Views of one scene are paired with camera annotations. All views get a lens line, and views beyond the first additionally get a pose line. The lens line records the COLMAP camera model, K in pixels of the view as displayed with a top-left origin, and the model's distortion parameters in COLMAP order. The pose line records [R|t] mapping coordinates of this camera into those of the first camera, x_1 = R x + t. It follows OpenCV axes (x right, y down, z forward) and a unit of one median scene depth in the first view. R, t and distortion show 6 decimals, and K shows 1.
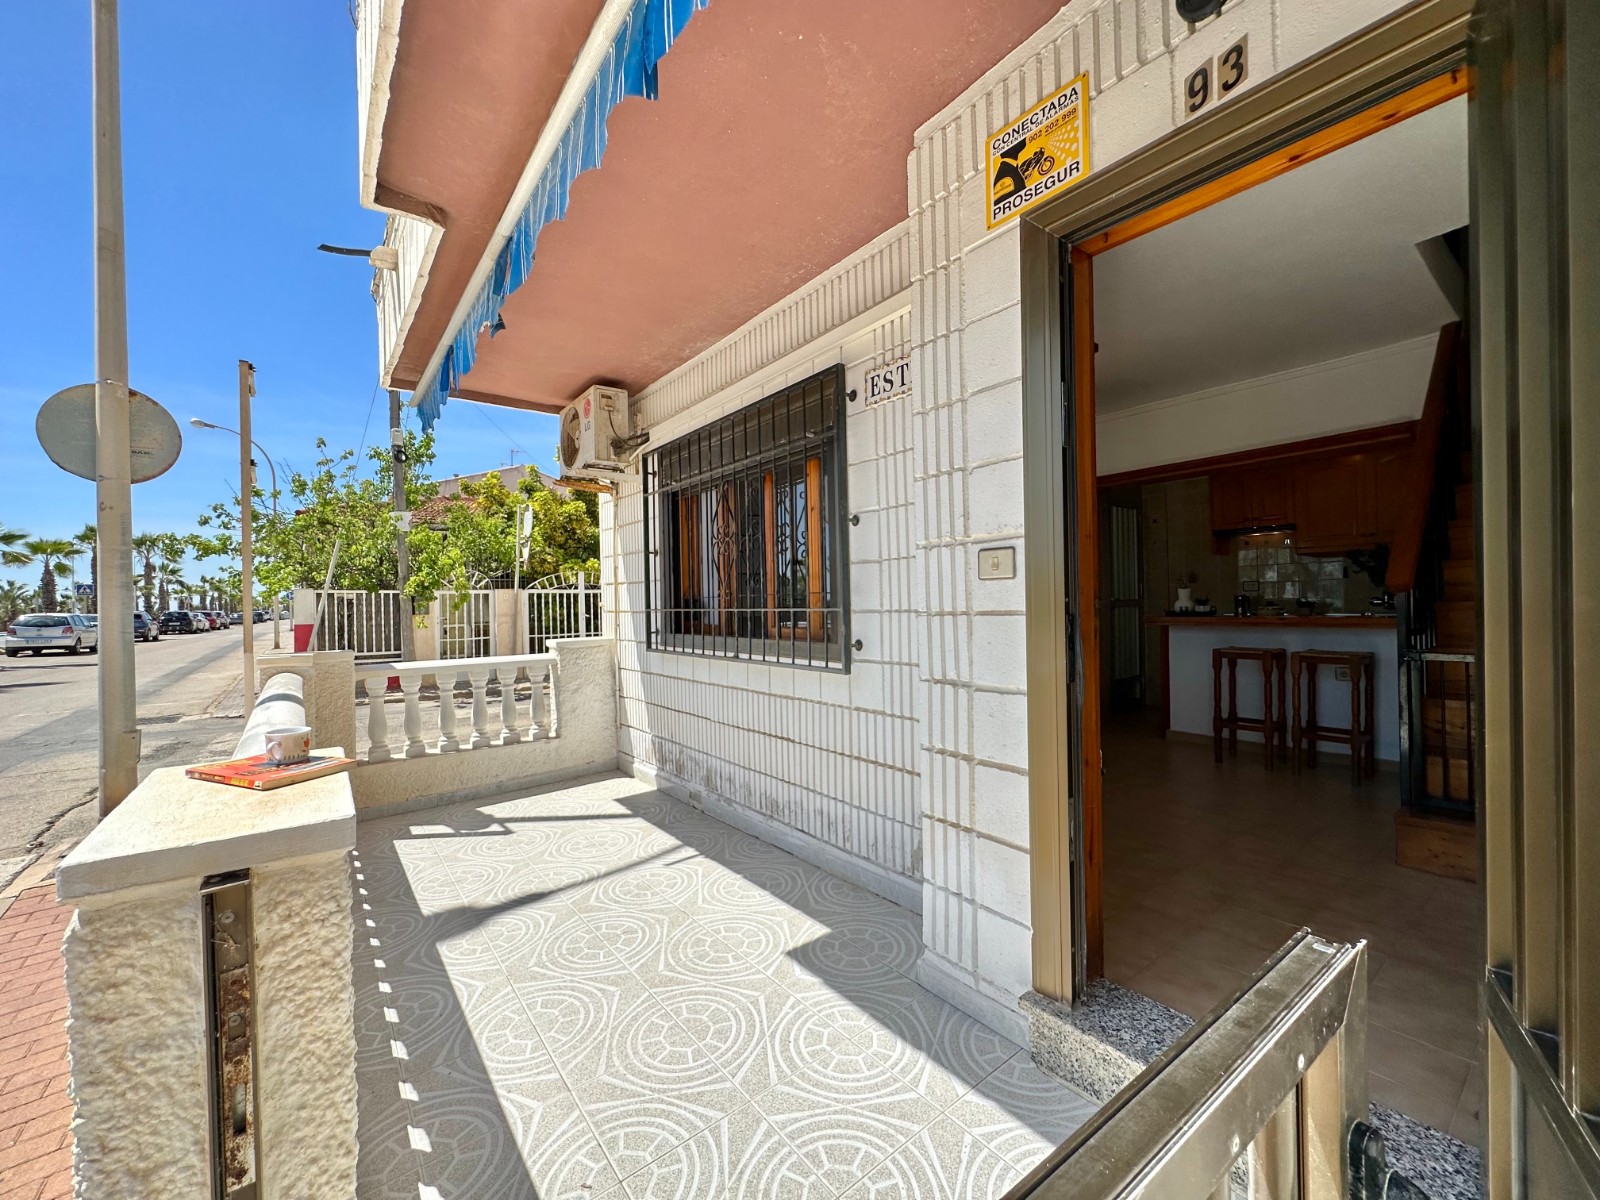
lens RADIAL K [[642.7, 0, 798.1], [0, 642.7, 601.7], [0, 0, 1]] dist [-0.003064, 0.001142]
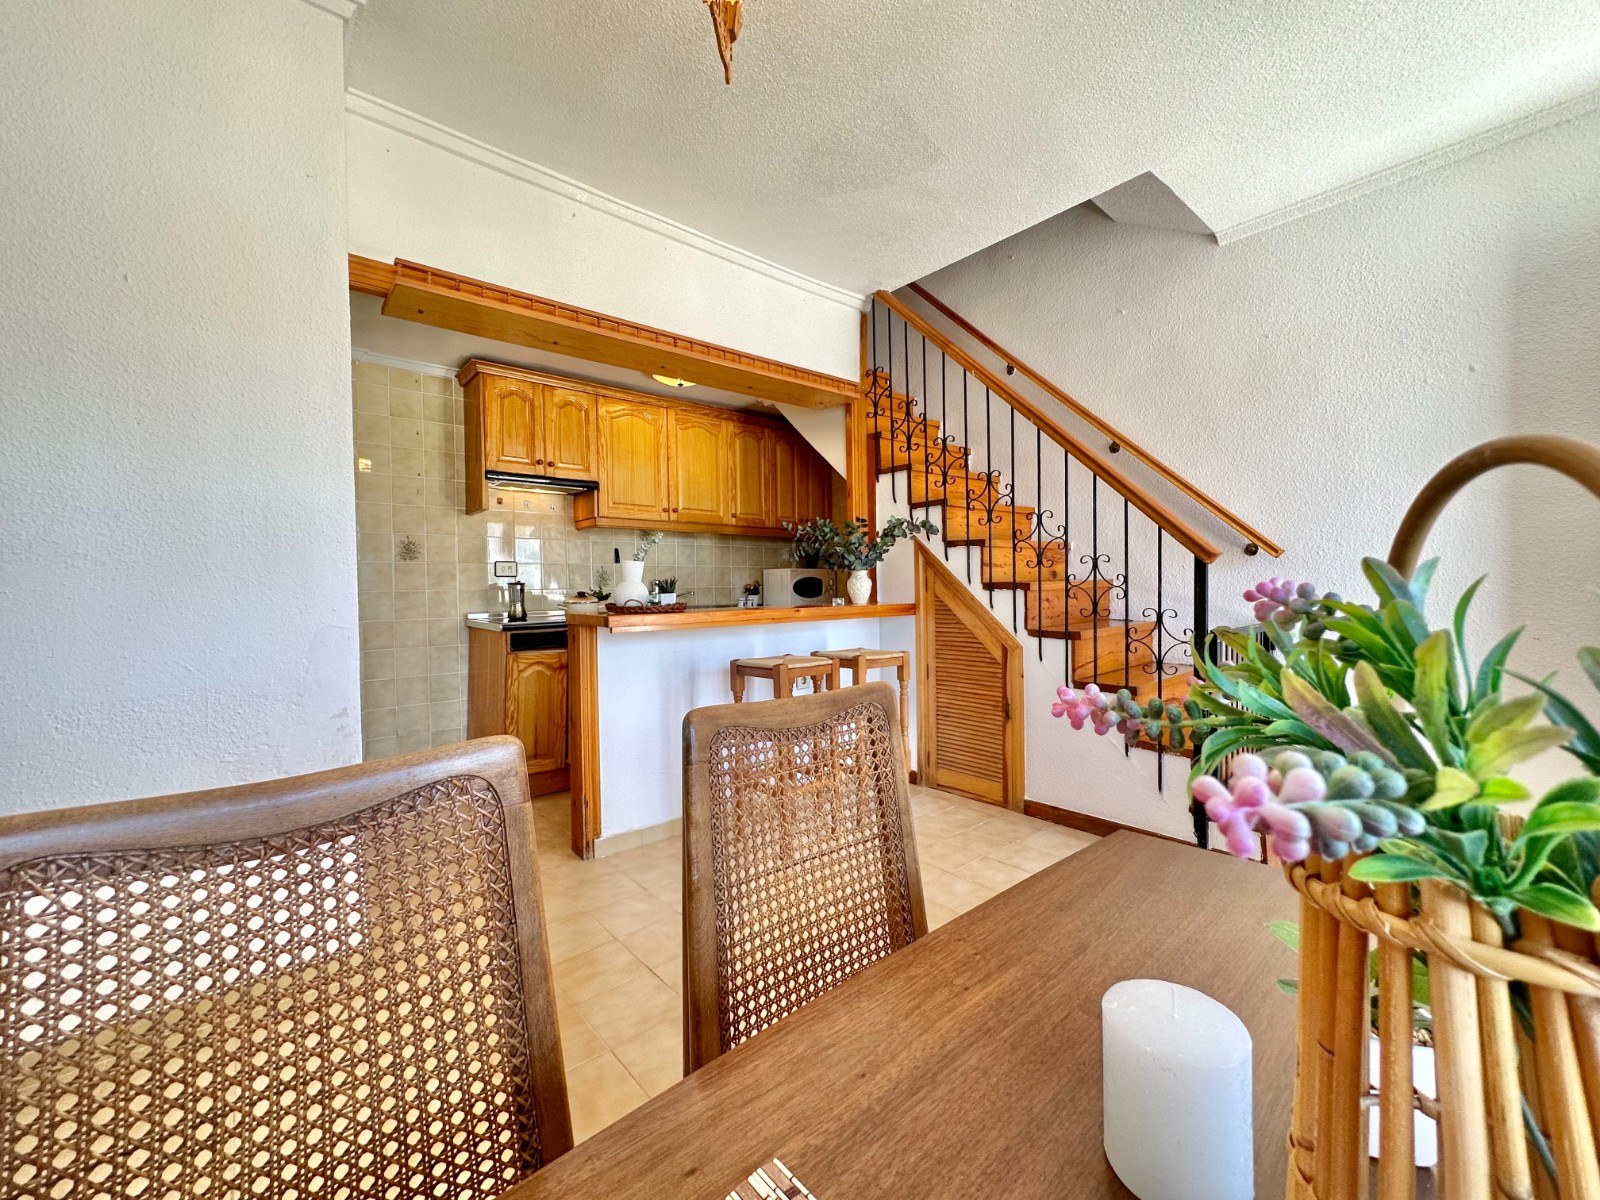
lens RADIAL K [[642.7, 0, 809.4], [0, 642.7, 603.7], [0, 0, 1]] dist [-0.003064, 0.001142]
pose [[-0.061726, 0.001610, 0.998092, 0.066061], [0.014698, 0.999892, -0.000704, 0.018289], [-0.997985, 0.014626, -0.061743, 0.916259]]
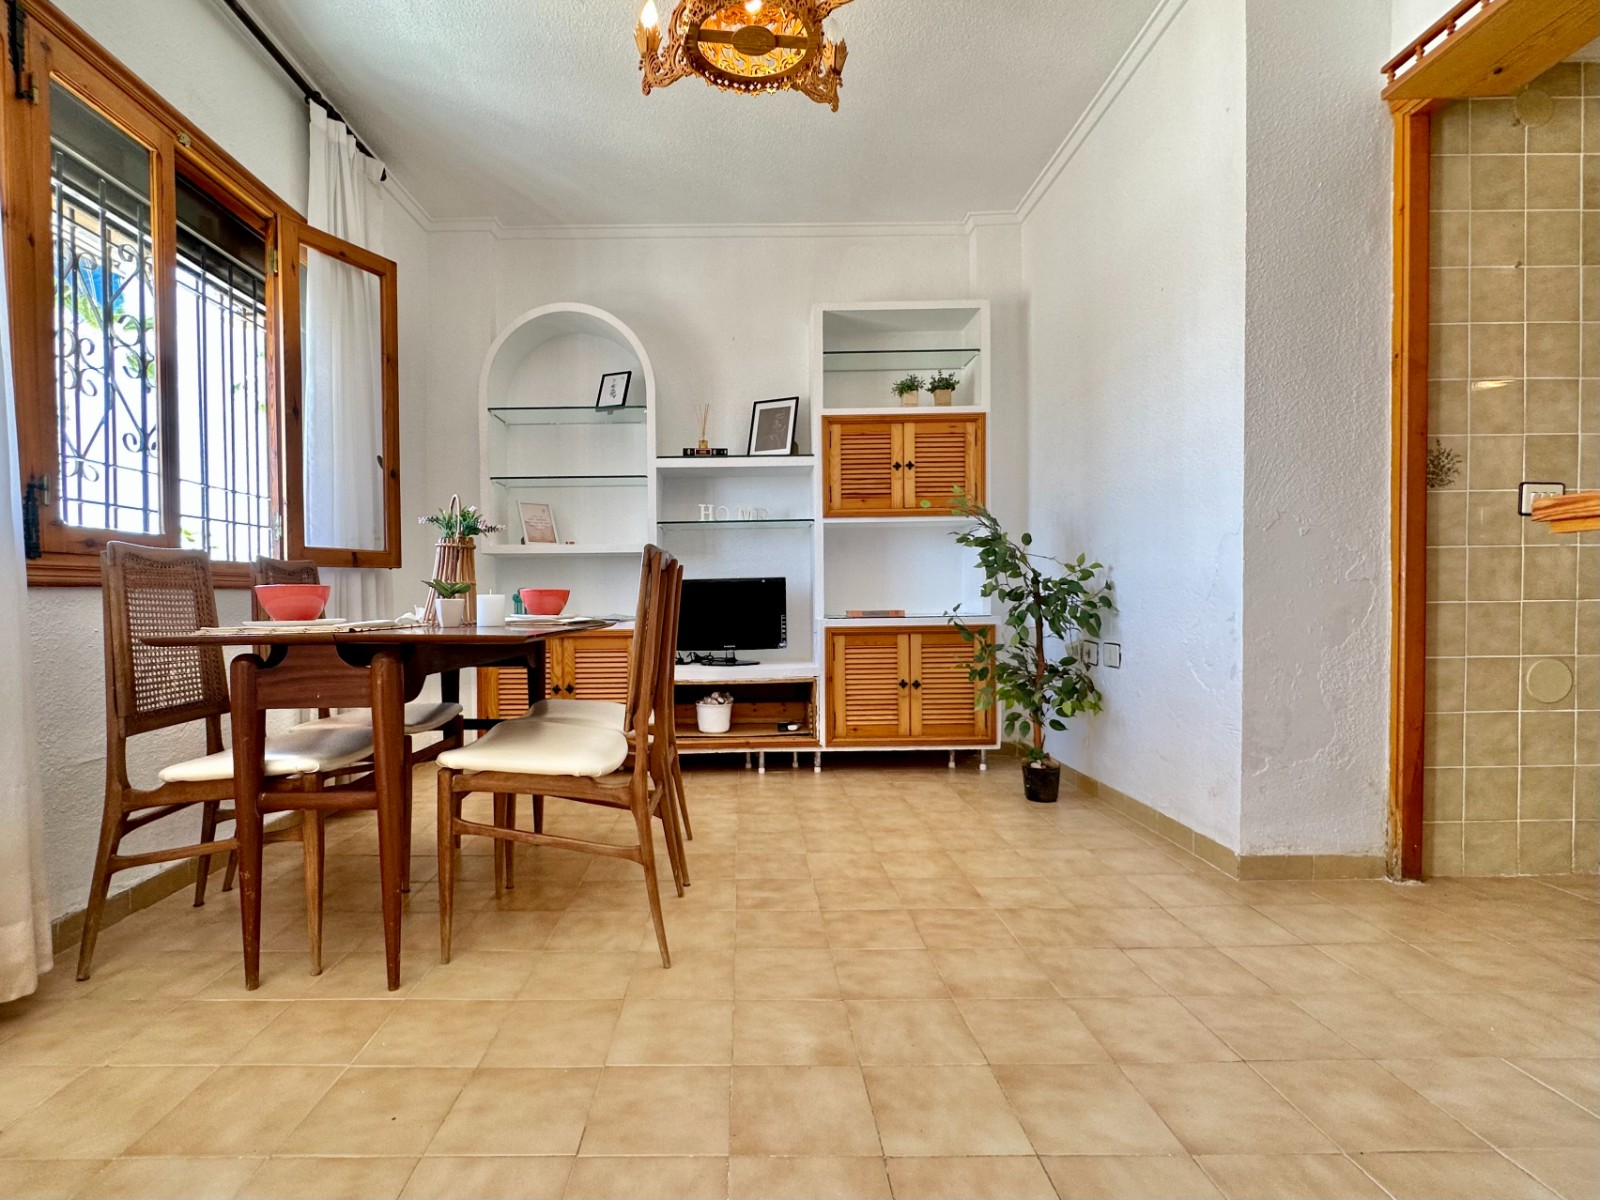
lens RADIAL K [[767.2, 0, 744.4], [0, 767.2, 611.8], [0, 0, 1]] dist [0.002054, -0.002105]
pose [[0.790338, 0.026211, -0.612110, 0.499438], [-0.004722, 0.999315, 0.036694, 0.058121], [0.612652, -0.026111, 0.789921, 0.626412]]
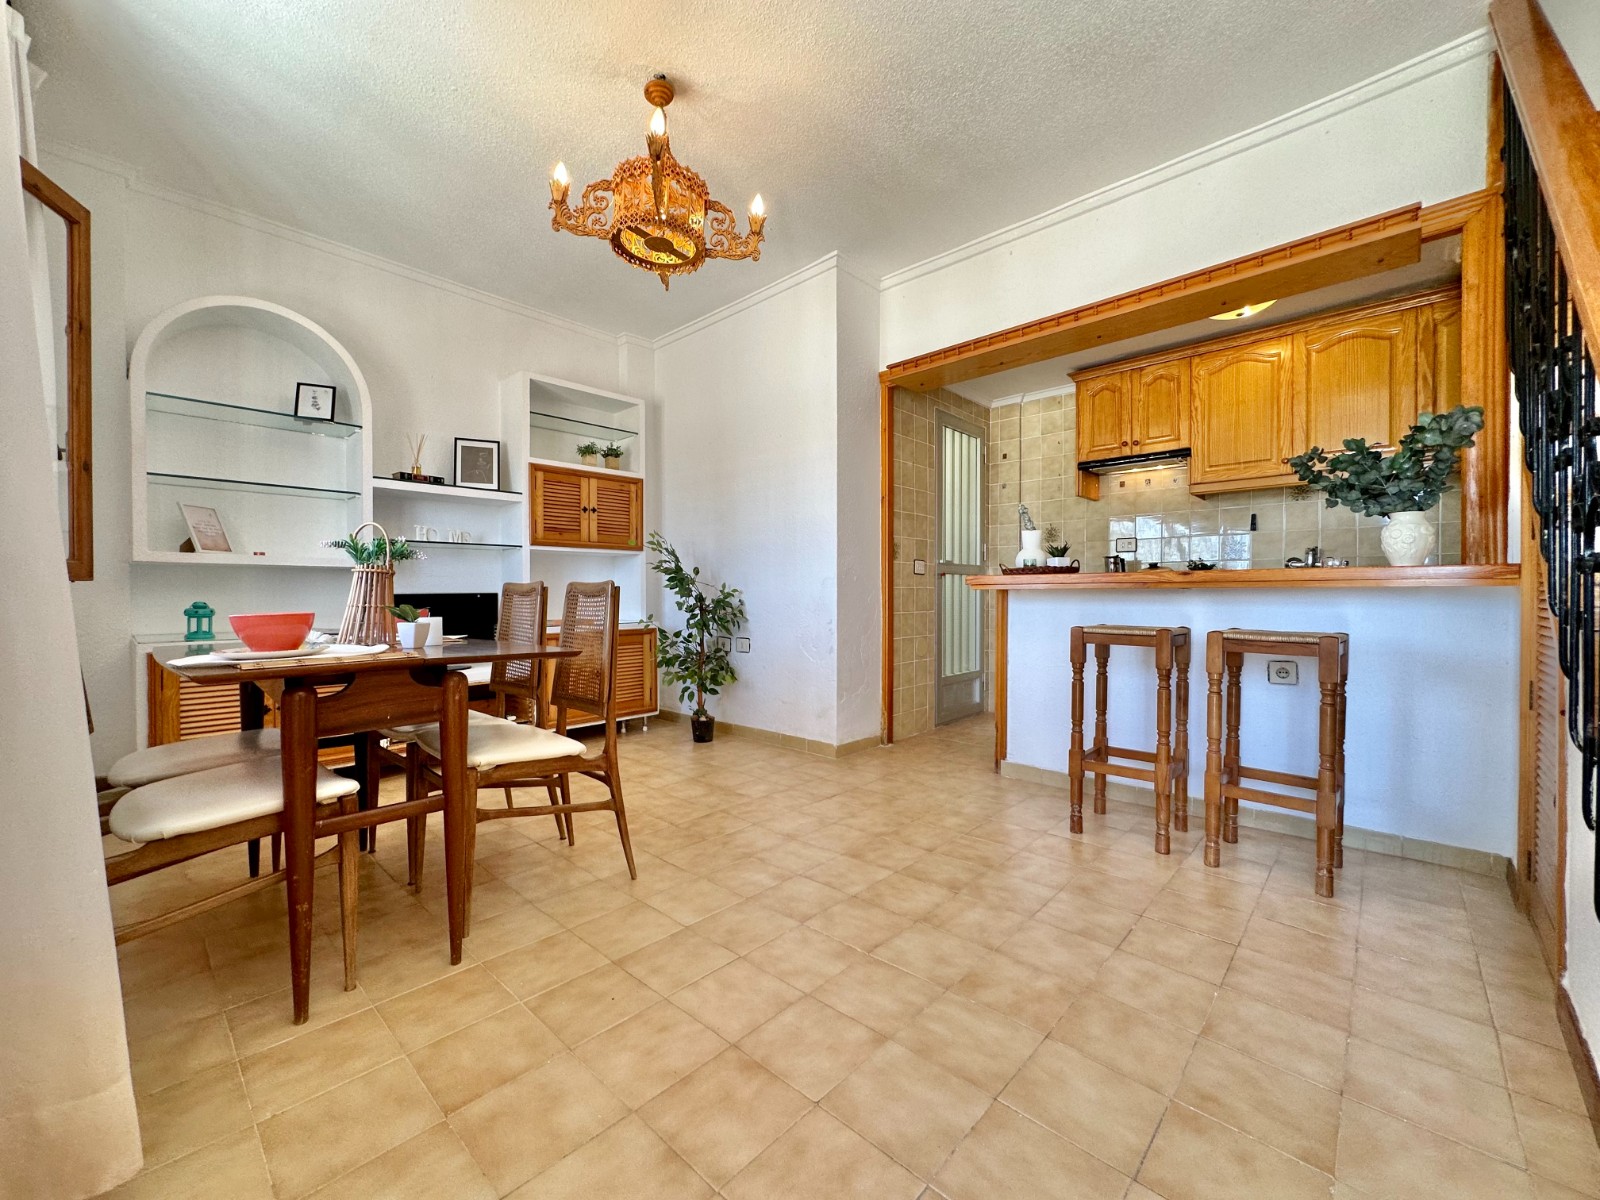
lens RADIAL K [[642.7, 0, 800.6], [0, 642.7, 602.1], [0, 0, 1]] dist [-0.003064, 0.001142]
pose [[0.986119, 0.018448, 0.165014, 0.296481], [-0.020677, 0.999717, 0.011801, 0.046338], [-0.164749, -0.015049, 0.986221, 0.451219]]
